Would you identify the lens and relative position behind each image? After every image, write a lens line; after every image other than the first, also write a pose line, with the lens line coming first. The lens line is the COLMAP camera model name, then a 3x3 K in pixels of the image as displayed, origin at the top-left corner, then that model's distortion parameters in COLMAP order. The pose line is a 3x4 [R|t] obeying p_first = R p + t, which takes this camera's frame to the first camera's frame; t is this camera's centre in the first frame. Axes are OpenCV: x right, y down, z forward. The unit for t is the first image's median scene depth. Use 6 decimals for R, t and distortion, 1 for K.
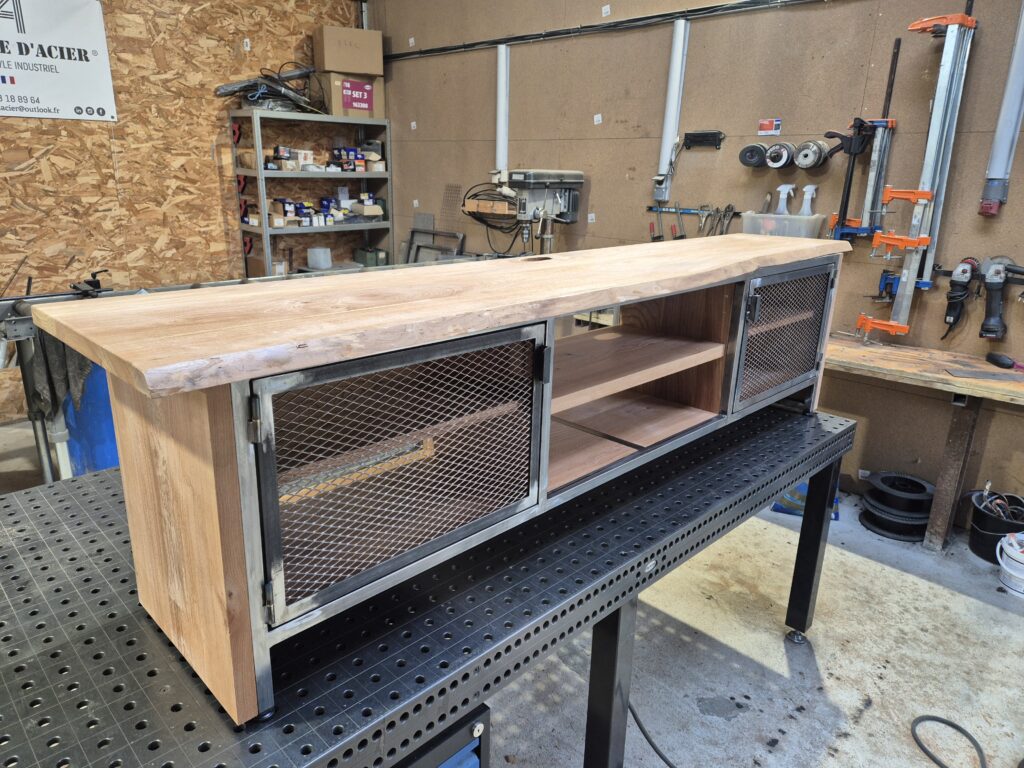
lens RADIAL K [[684.7, 0, 494.2], [0, 684.7, 381.6], [0, 0, 1]] dist [0.066937, -0.058223]
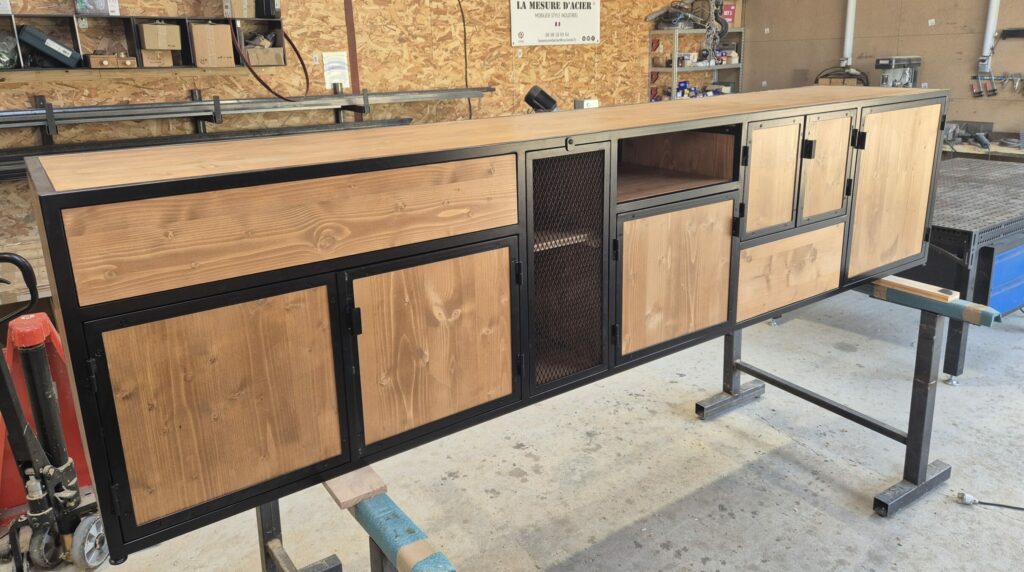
lens RADIAL K [[726.0, 0, 521.9], [0, 726.0, 246.5], [0, 0, 1]] dist [0.051009, -0.019884]
pose [[0.986250, -0.007534, -0.165090, -0.433996], [0.000198, 0.999013, -0.044411, 0.173384], [0.165261, 0.043768, 0.985278, -0.676054]]
